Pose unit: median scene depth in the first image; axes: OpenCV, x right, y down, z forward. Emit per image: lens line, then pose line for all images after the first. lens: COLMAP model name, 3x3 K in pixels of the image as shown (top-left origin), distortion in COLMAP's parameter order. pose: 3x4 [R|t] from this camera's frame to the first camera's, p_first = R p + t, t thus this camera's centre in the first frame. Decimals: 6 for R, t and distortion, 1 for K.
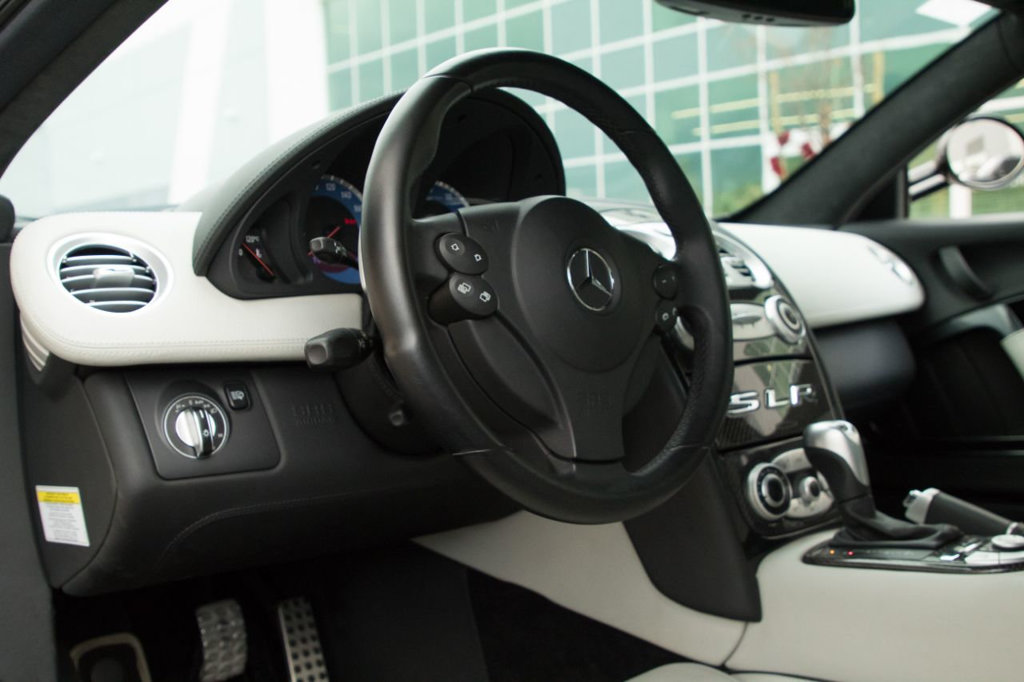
lens RADIAL K [[1163.7, 0, 512.5], [0, 1163.7, 359.1], [0, 0, 1]] dist [-0.057991, -0.018899]
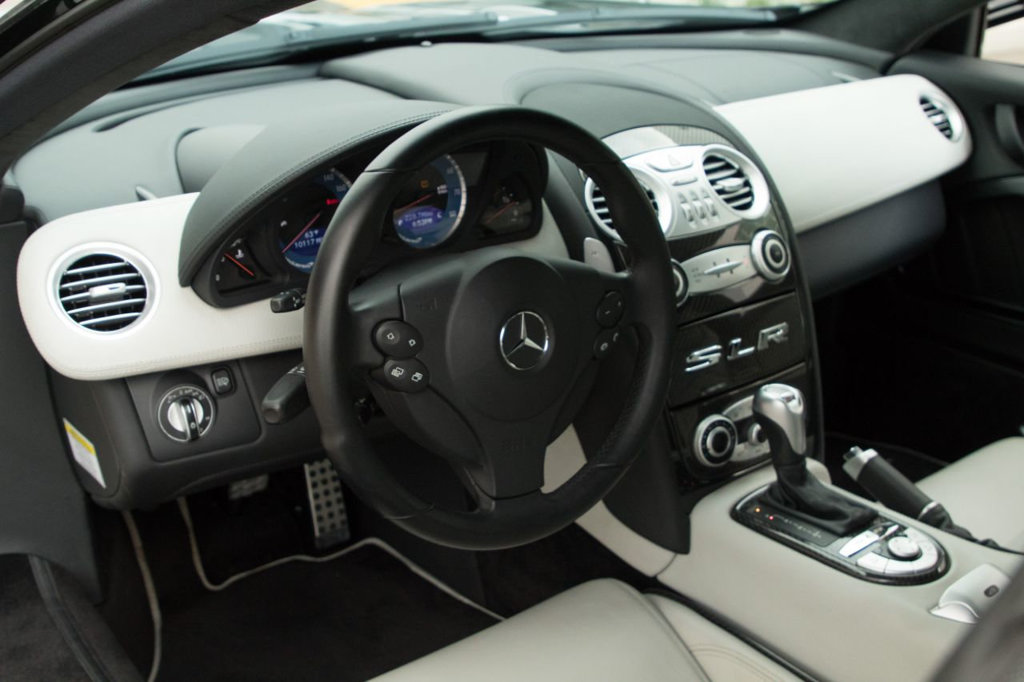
lens RADIAL K [[1214.5, 0, 512.0], [0, 1214.5, 341.0], [0, 0, 1]] dist [-0.042655, -0.024860]
pose [[0.991368, 0.095333, -0.090002, 0.152395], [-0.056165, 0.929118, 0.365493, -0.465743], [0.118466, -0.357284, 0.926453, -0.062713]]
